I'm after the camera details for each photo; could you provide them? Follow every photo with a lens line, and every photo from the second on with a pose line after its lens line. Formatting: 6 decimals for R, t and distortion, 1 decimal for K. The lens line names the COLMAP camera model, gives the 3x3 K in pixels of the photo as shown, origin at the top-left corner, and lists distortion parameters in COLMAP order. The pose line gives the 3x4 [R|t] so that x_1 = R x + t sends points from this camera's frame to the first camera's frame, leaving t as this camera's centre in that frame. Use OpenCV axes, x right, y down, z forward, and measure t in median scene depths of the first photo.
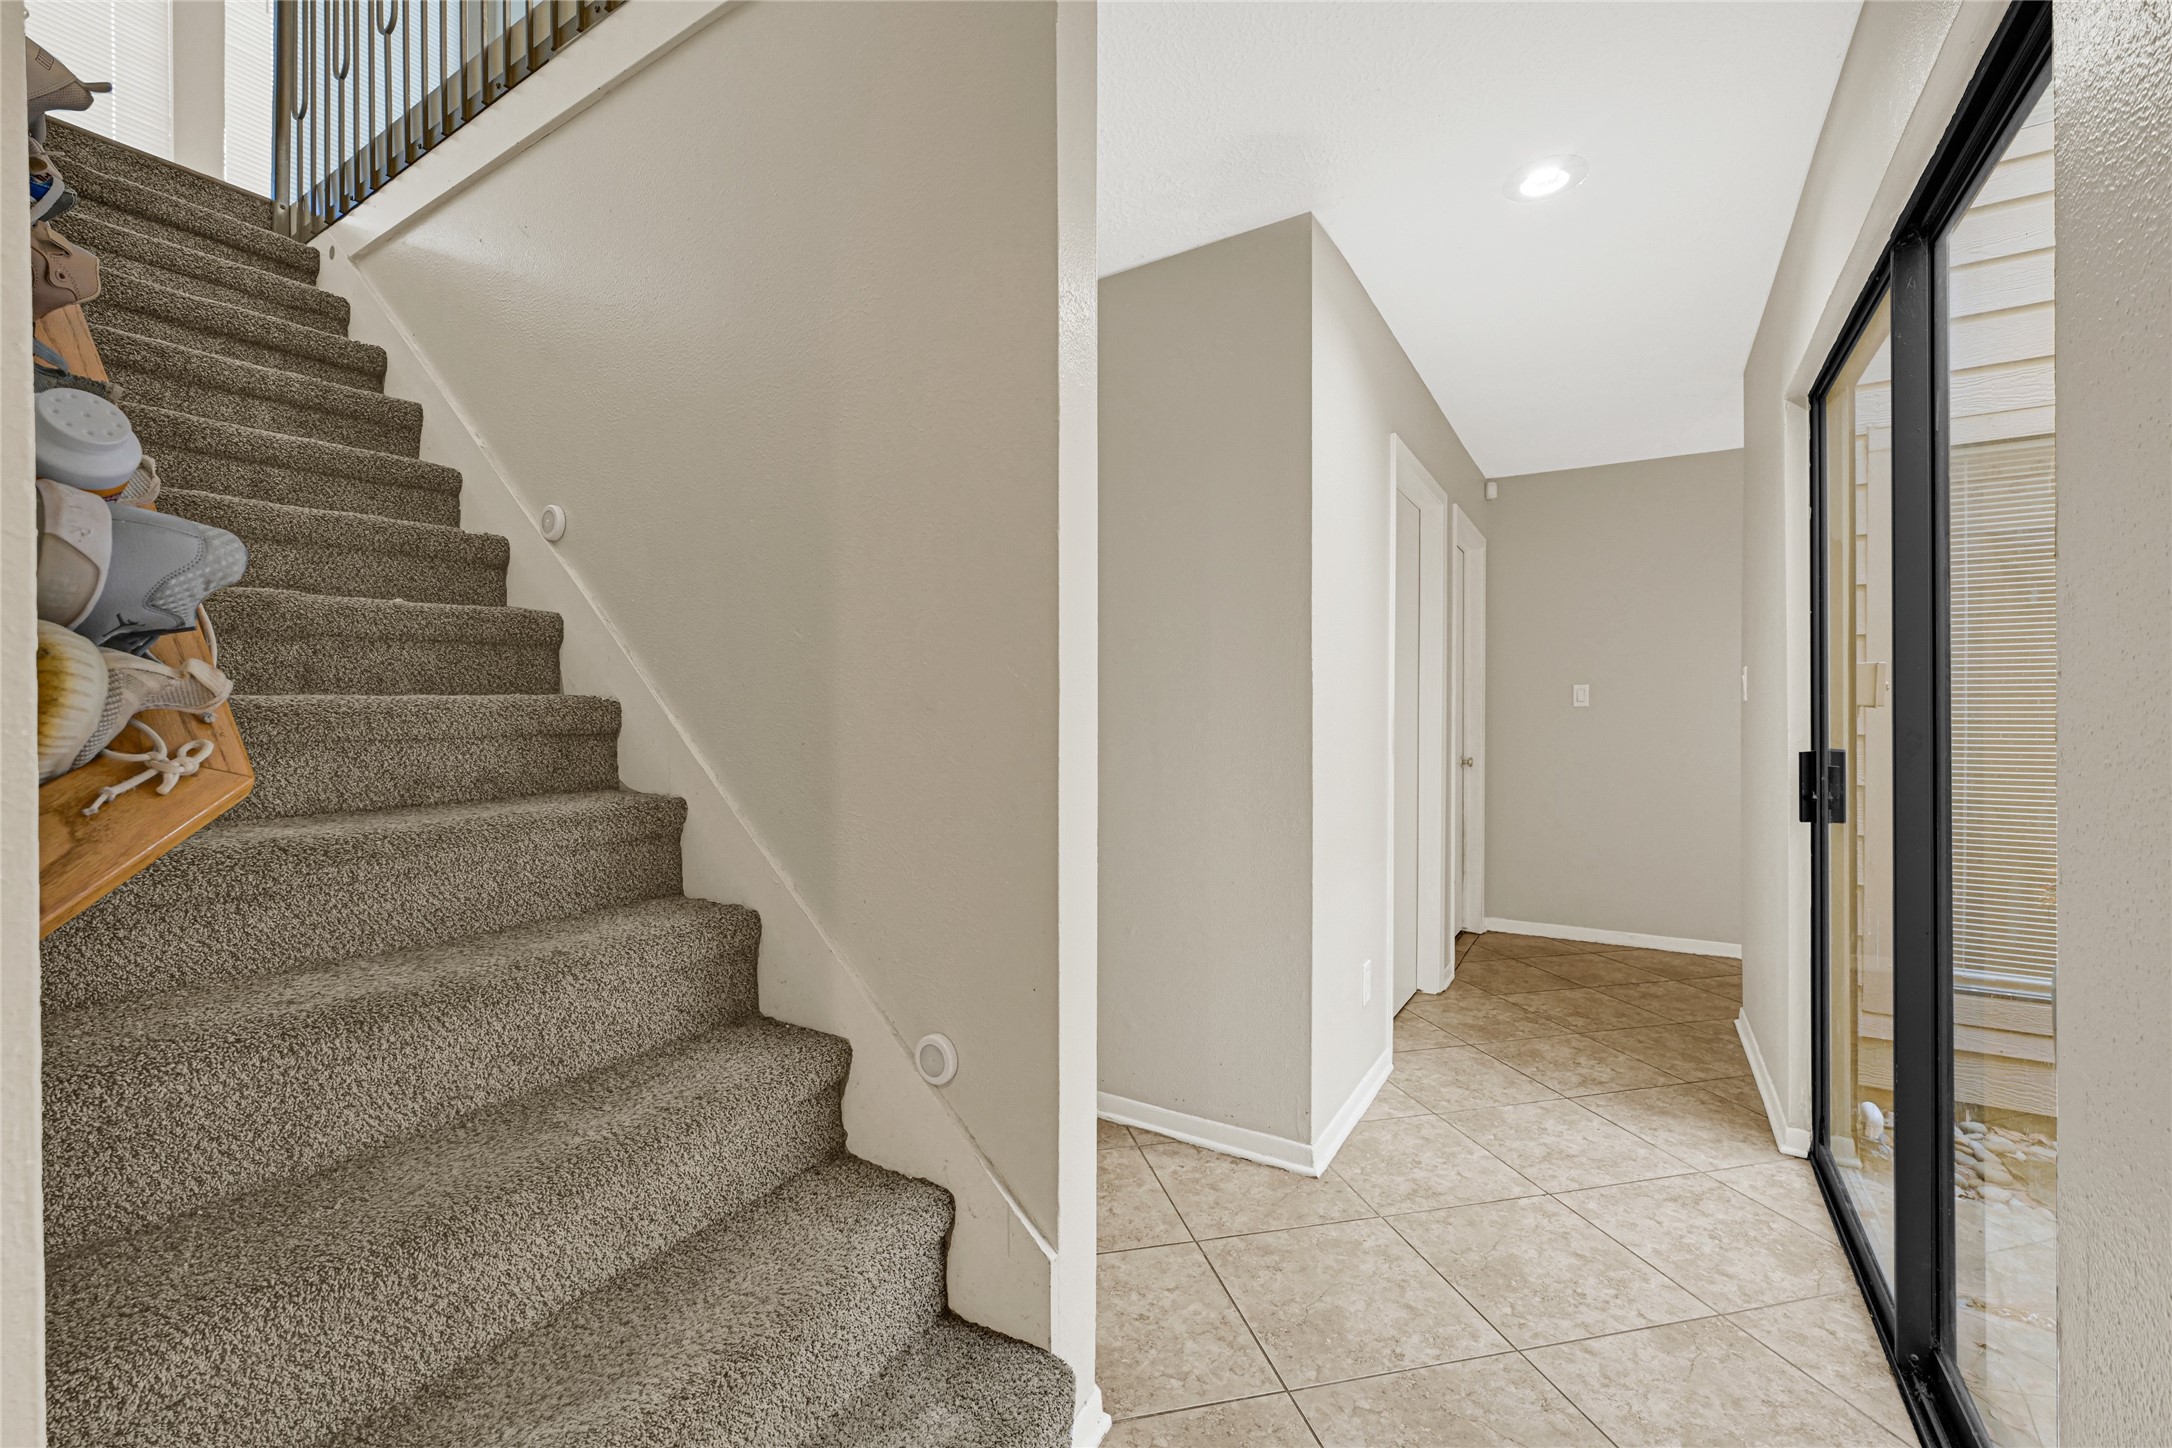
lens RADIAL K [[897.7, 0, 1080.9], [0, 897.7, 720.0], [0, 0, 1]] dist [0.001317, 0.000167]
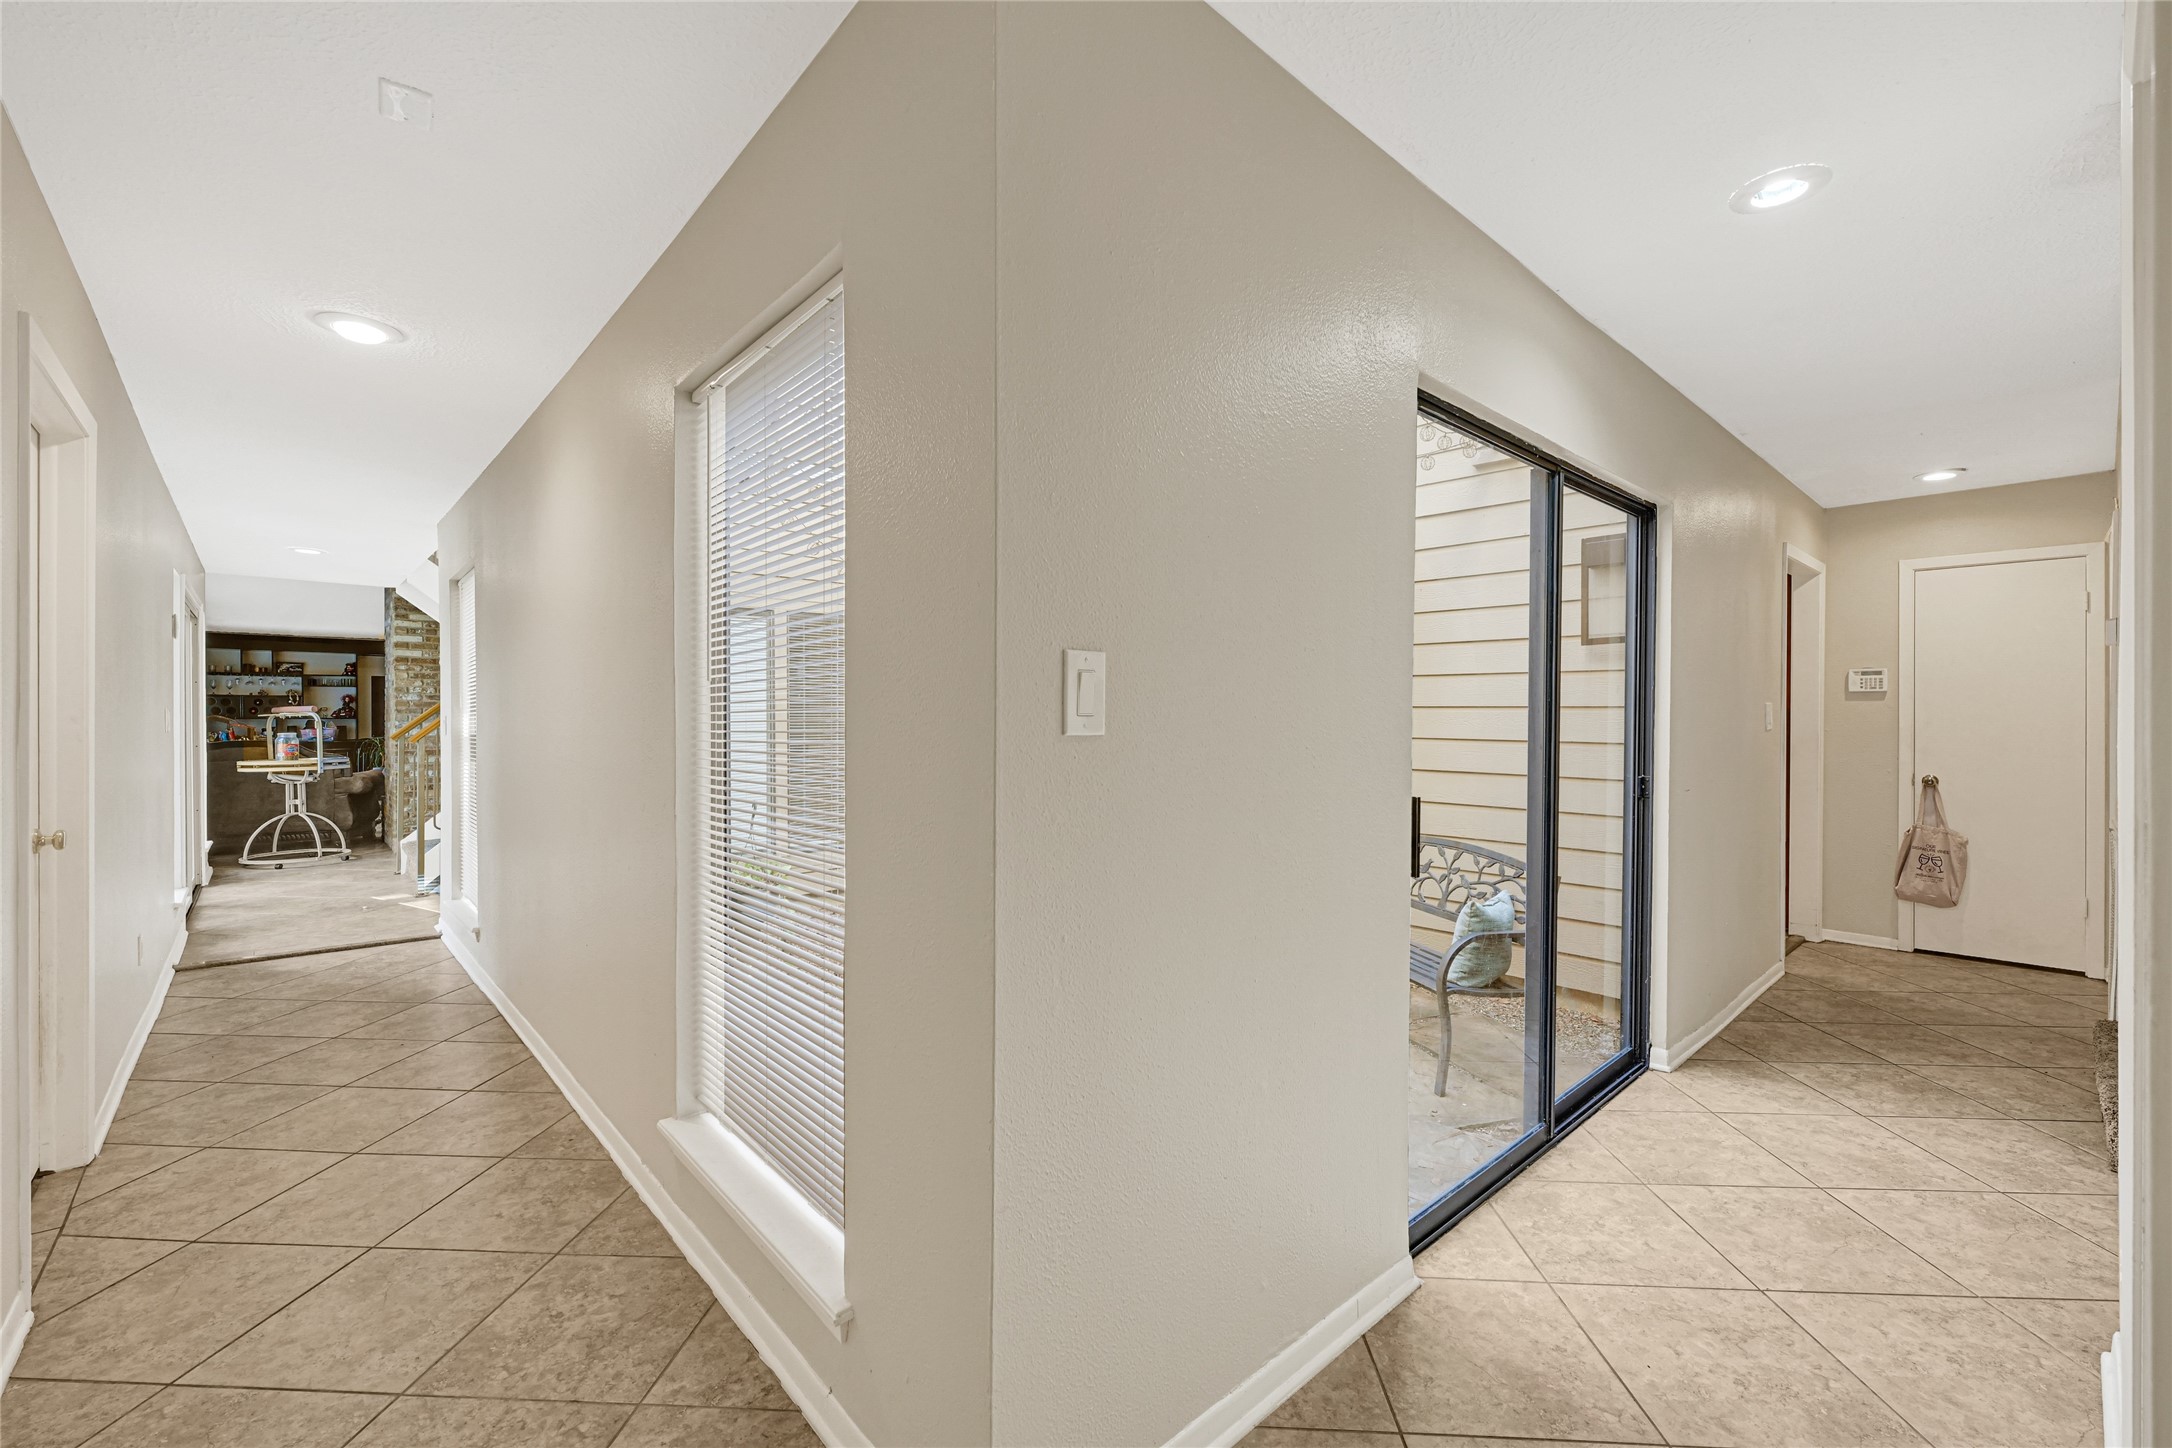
lens RADIAL K [[897.7, 0, 1087.9], [0, 897.7, 728.3], [0, 0, 1]] dist [0.001317, 0.000167]
pose [[-0.960382, -0.001447, 0.278685, 0.947372], [0.001876, 0.999930, 0.011655, -0.050439], [-0.278682, 0.011716, -0.960312, 2.110955]]
